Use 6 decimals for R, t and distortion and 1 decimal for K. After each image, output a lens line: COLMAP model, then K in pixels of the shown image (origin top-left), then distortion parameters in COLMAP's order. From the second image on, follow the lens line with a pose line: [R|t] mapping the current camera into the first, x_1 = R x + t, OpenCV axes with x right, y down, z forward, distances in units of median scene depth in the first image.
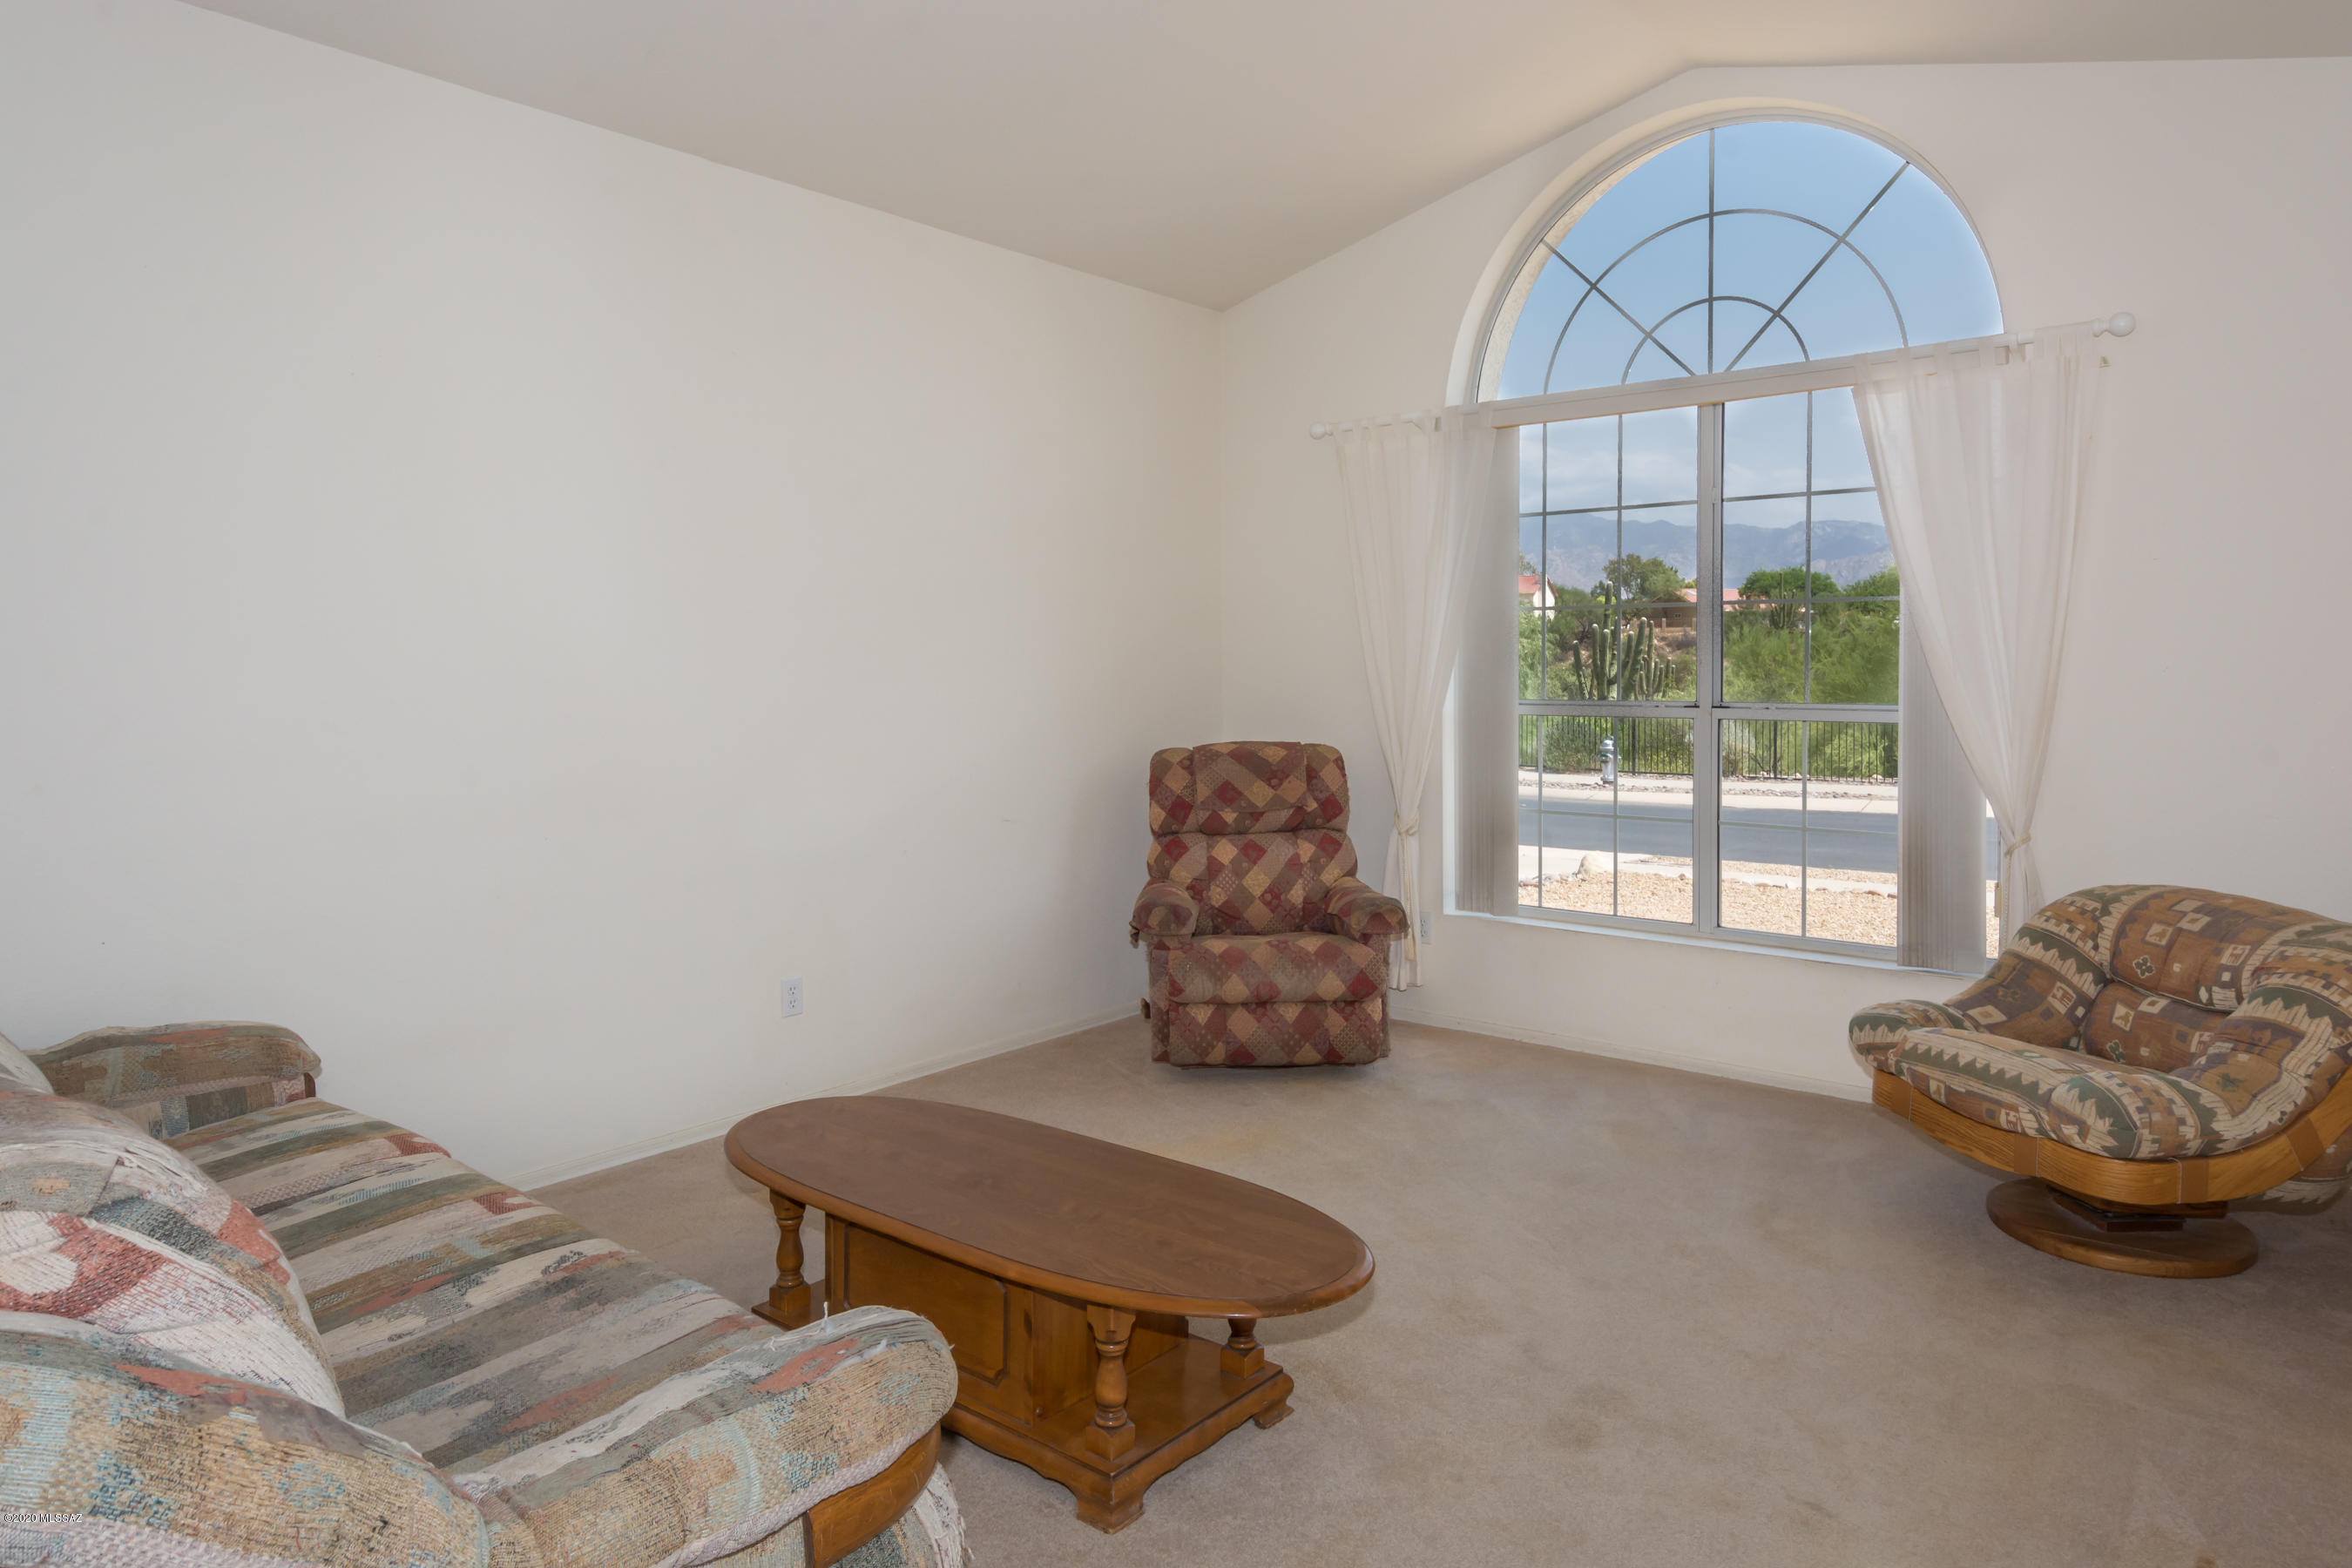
lens RADIAL K [[1492.6, 0, 1175.3], [0, 1492.6, 716.5], [0, 0, 1]] dist [0.011313, -0.000005]
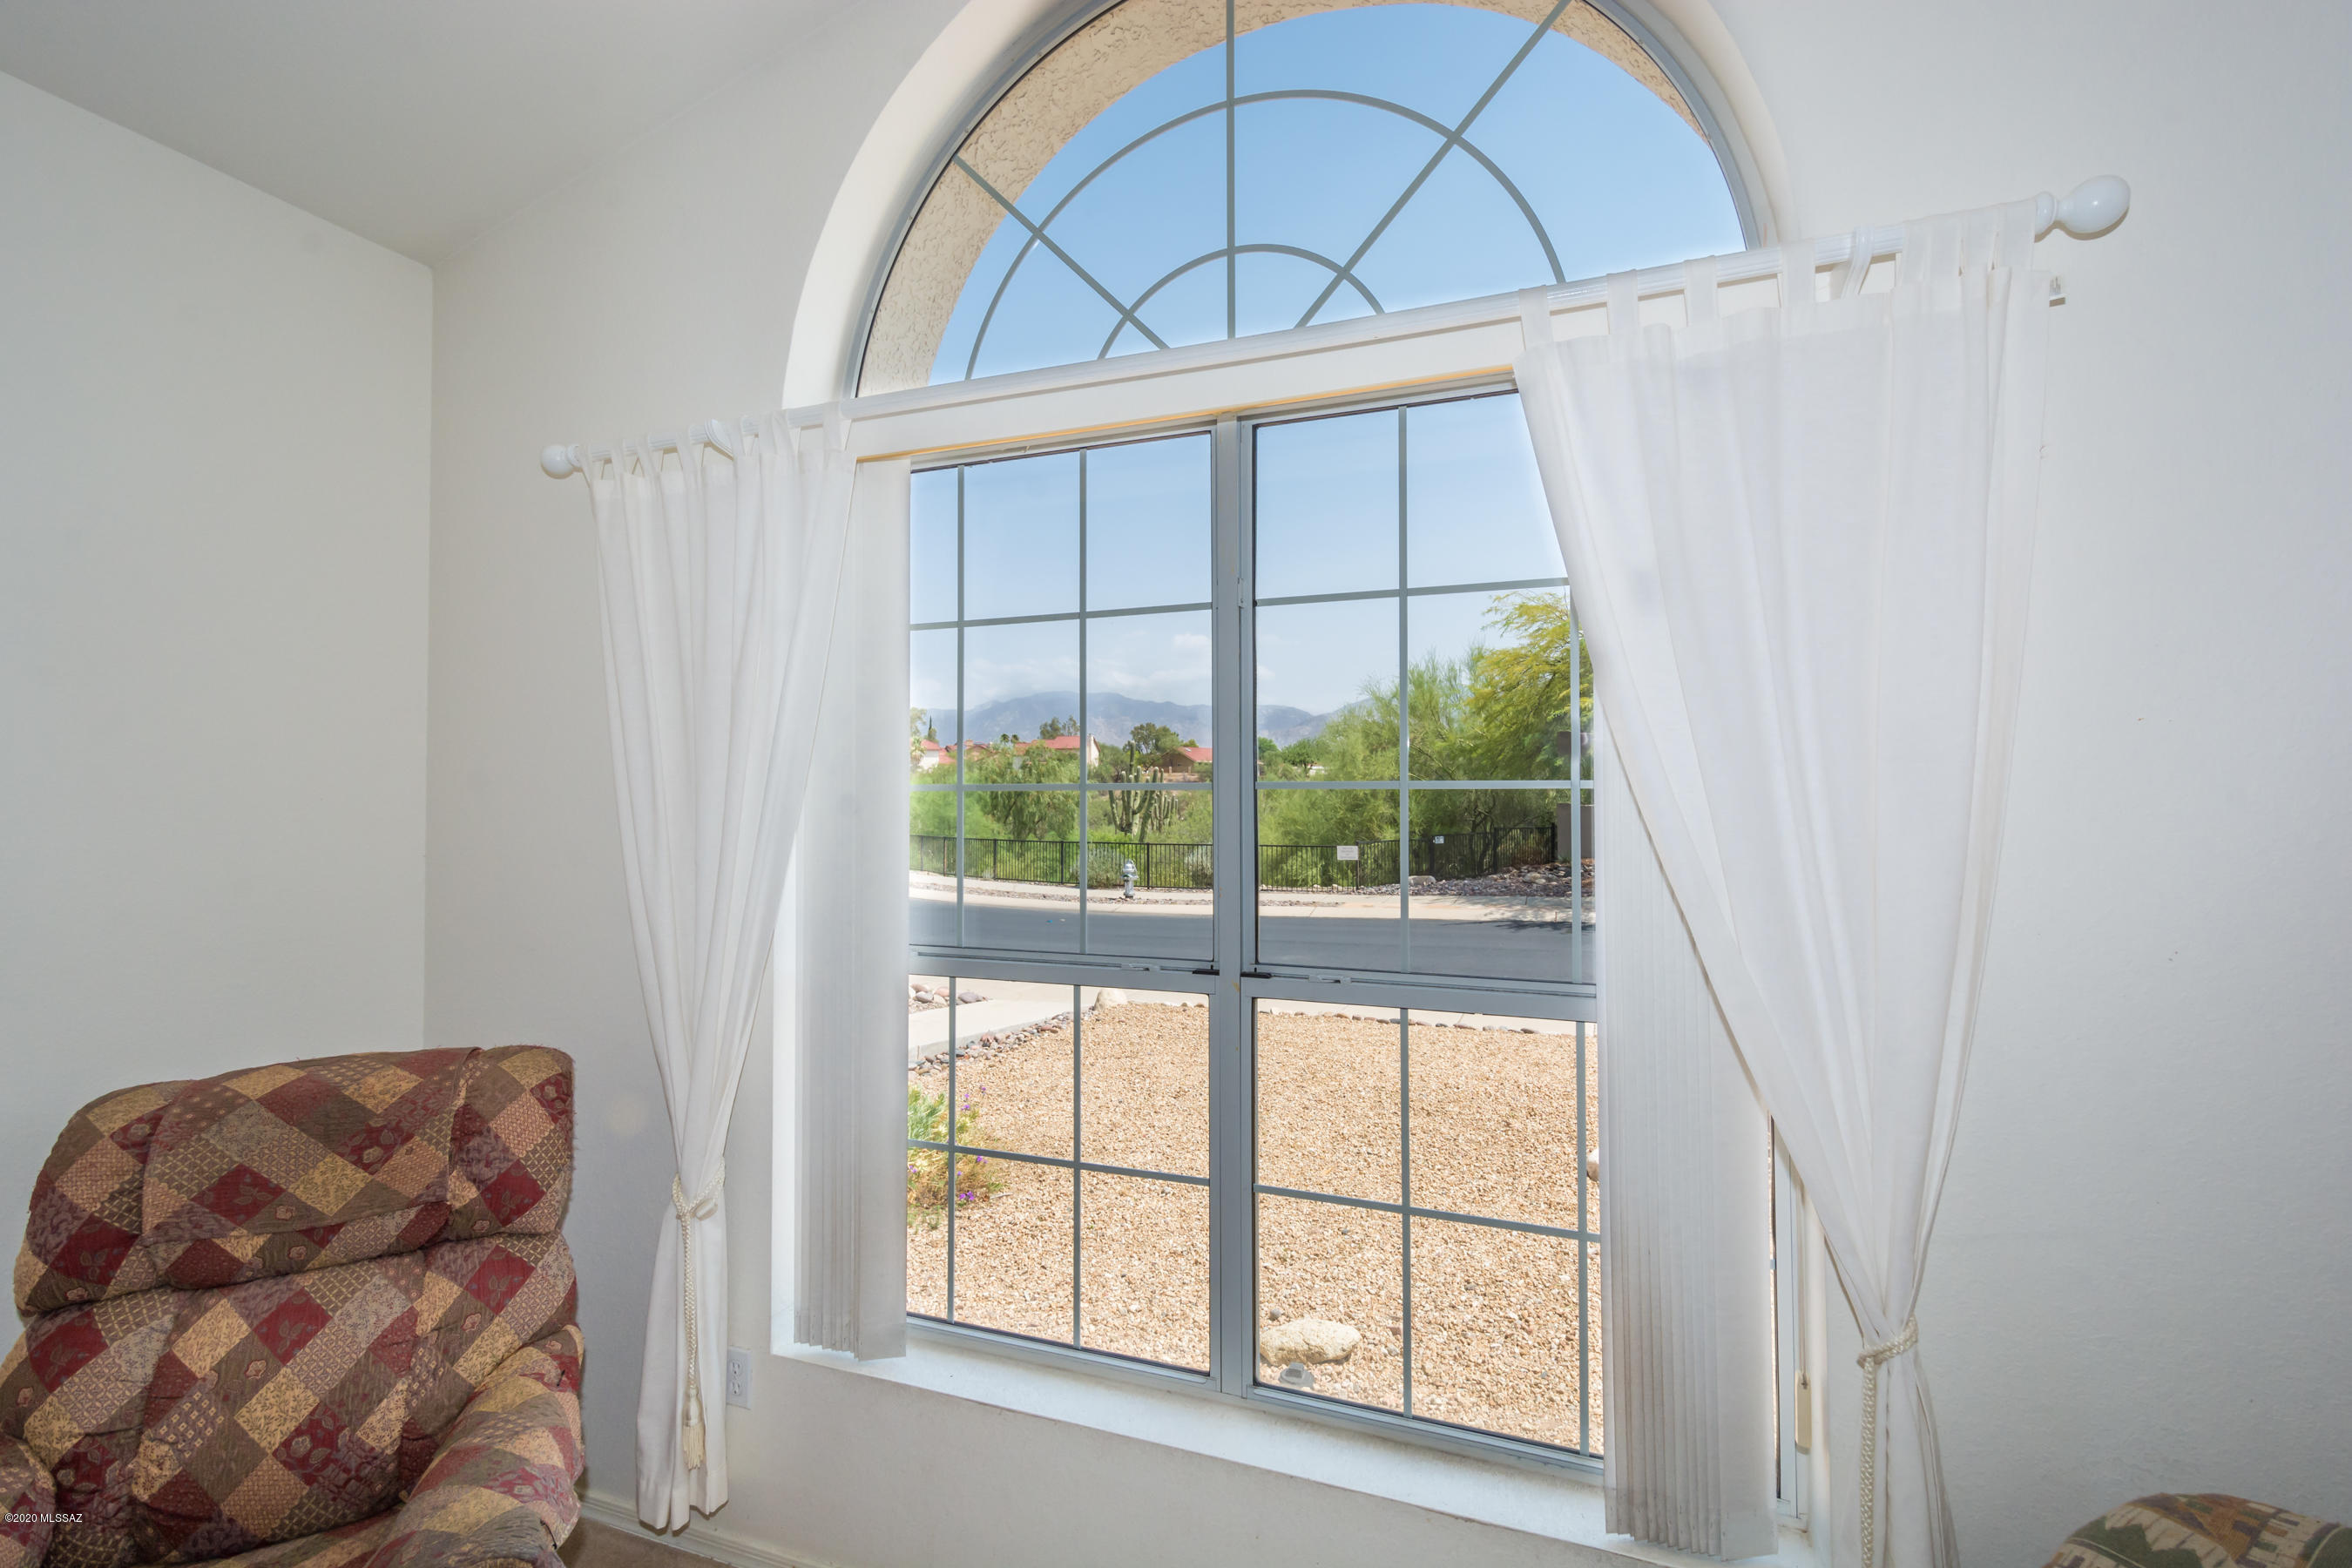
lens RADIAL K [[1040.6, 0, 1182.4], [0, 1040.6, 775.5], [0, 0, 1]] dist [0.005405, -0.010303]
pose [[0.946938, 0.010032, 0.321259, 0.202210], [0.007494, 0.998552, -0.053269, -0.055961], [-0.321329, 0.052850, 0.945492, 0.603132]]
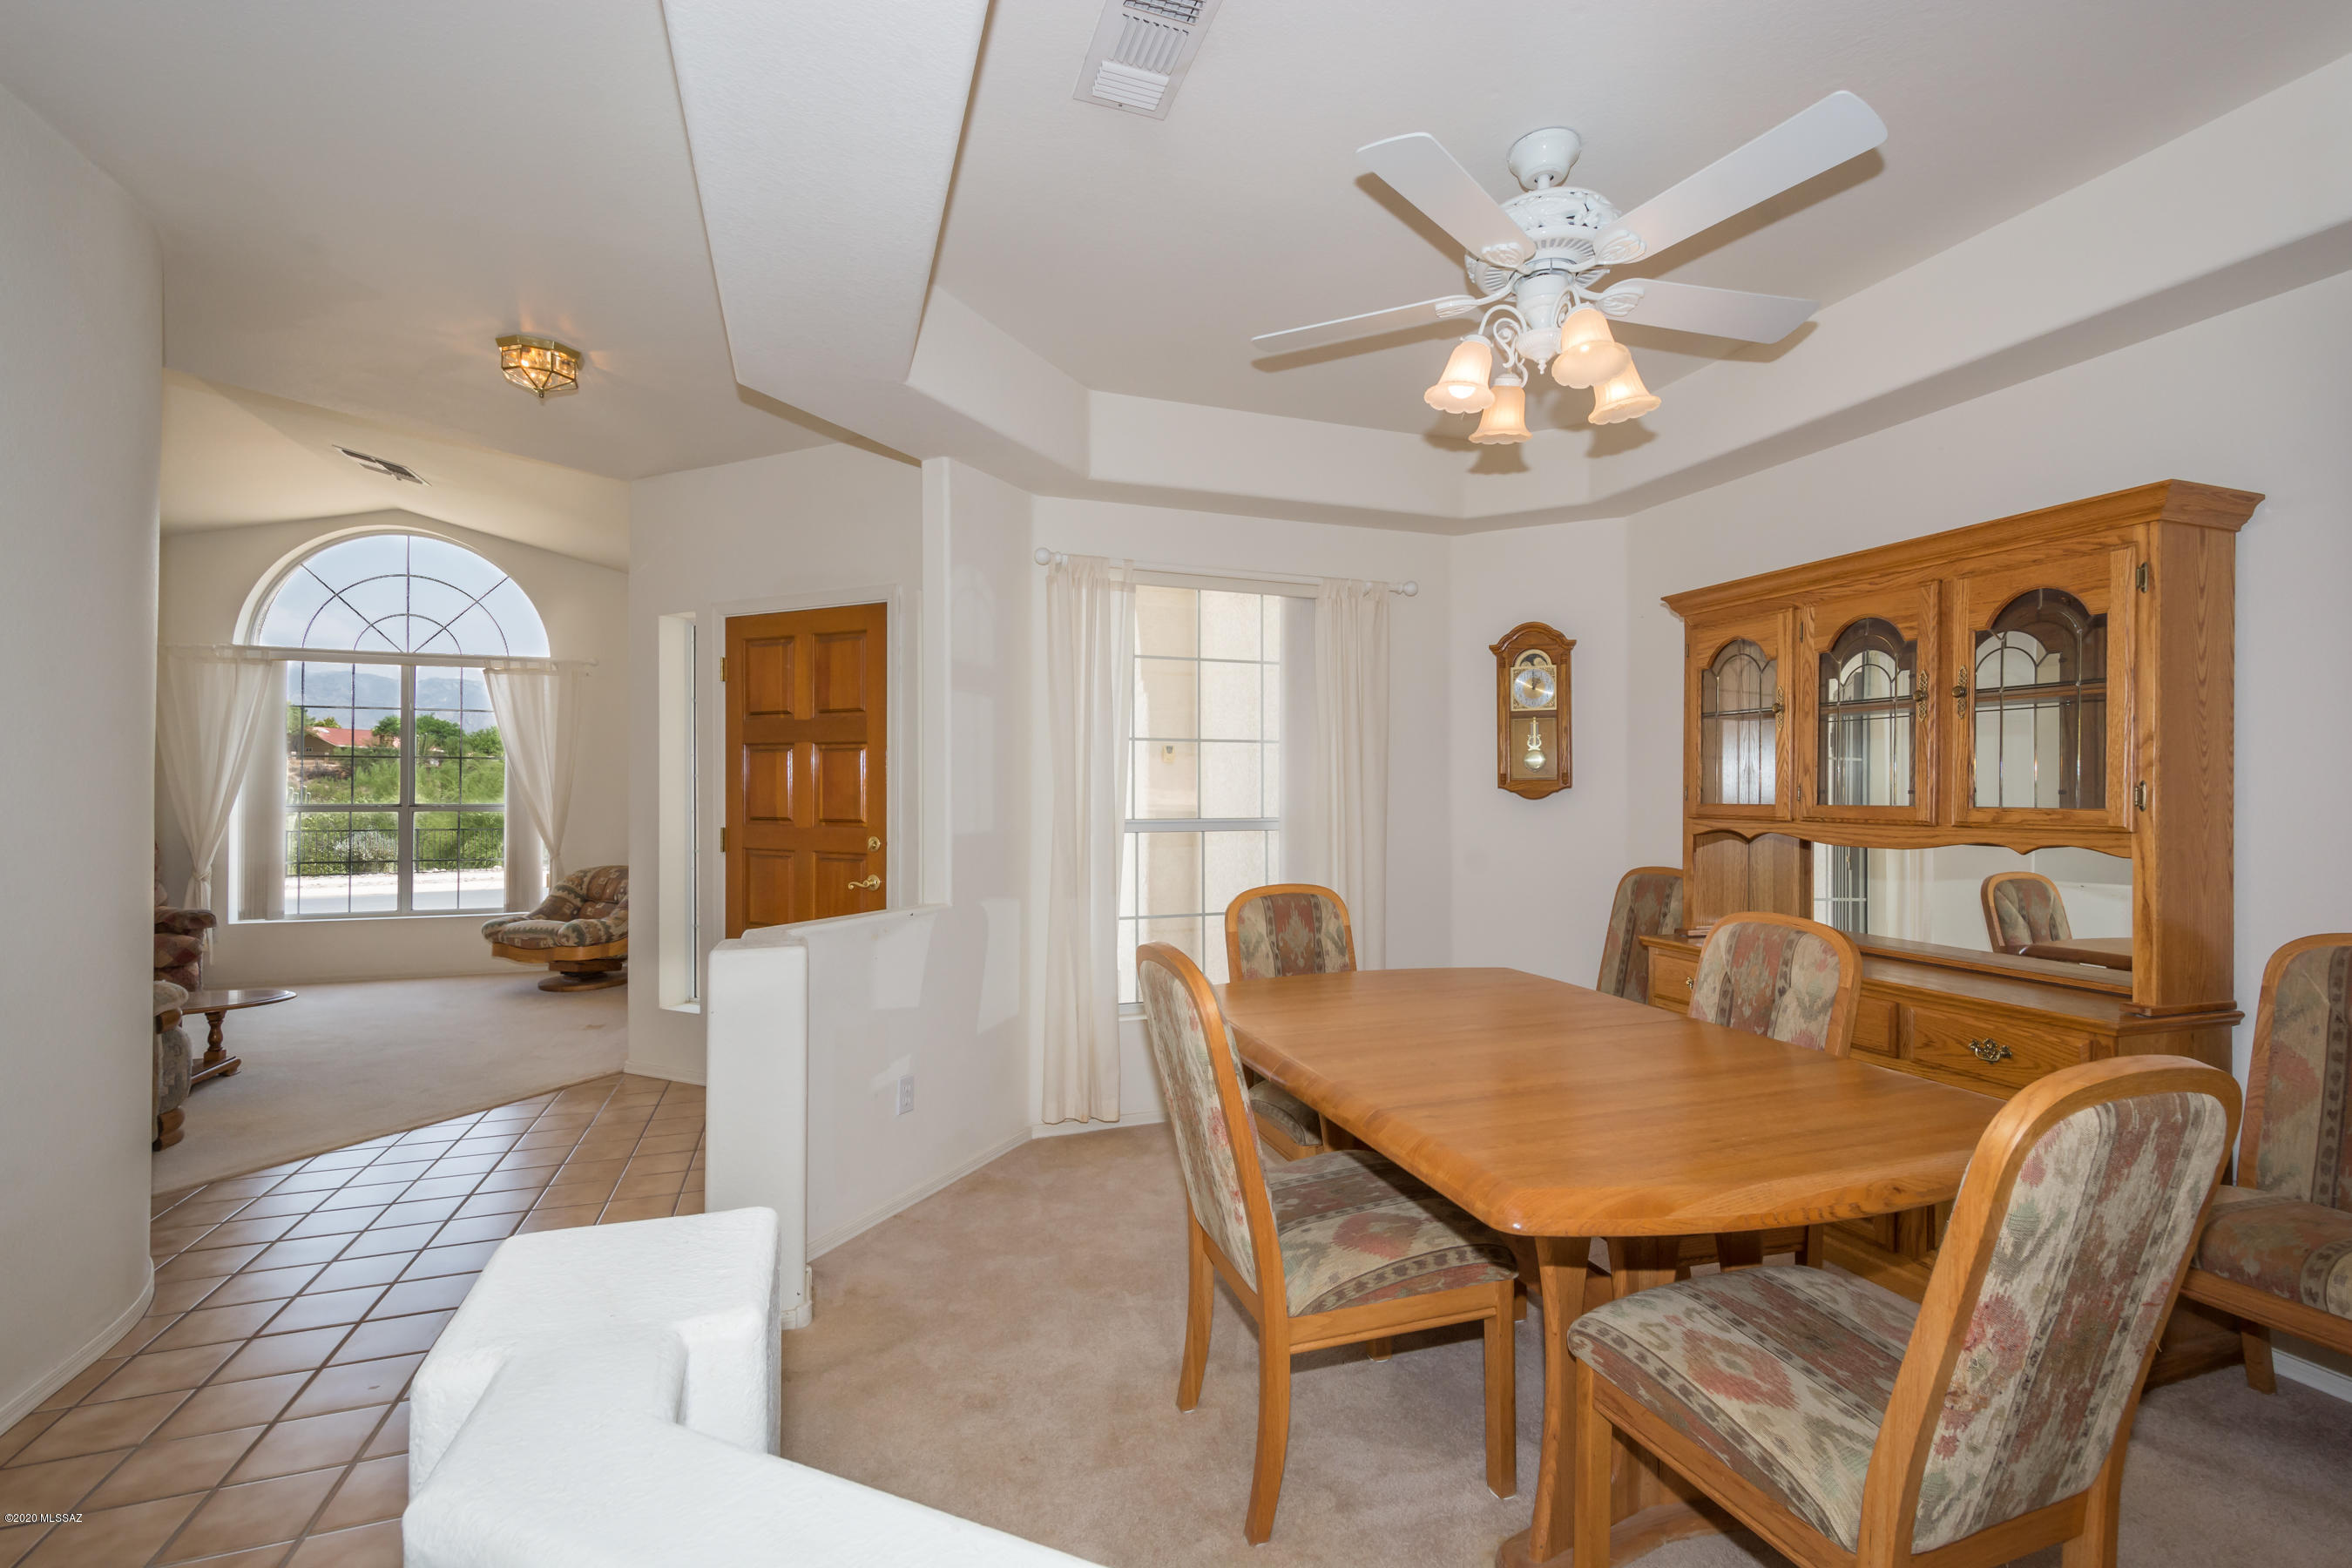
lens RADIAL K [[1013.2, 0, 1182.9], [0, 1013.2, 782.3], [0, 0, 1]] dist [0.013444, 0.000087]
pose [[0.514707, 0.015583, 0.857225, -0.298765], [0.023838, 0.999188, -0.032477, 0.031386], [-0.857035, 0.037151, 0.513917, -0.644992]]
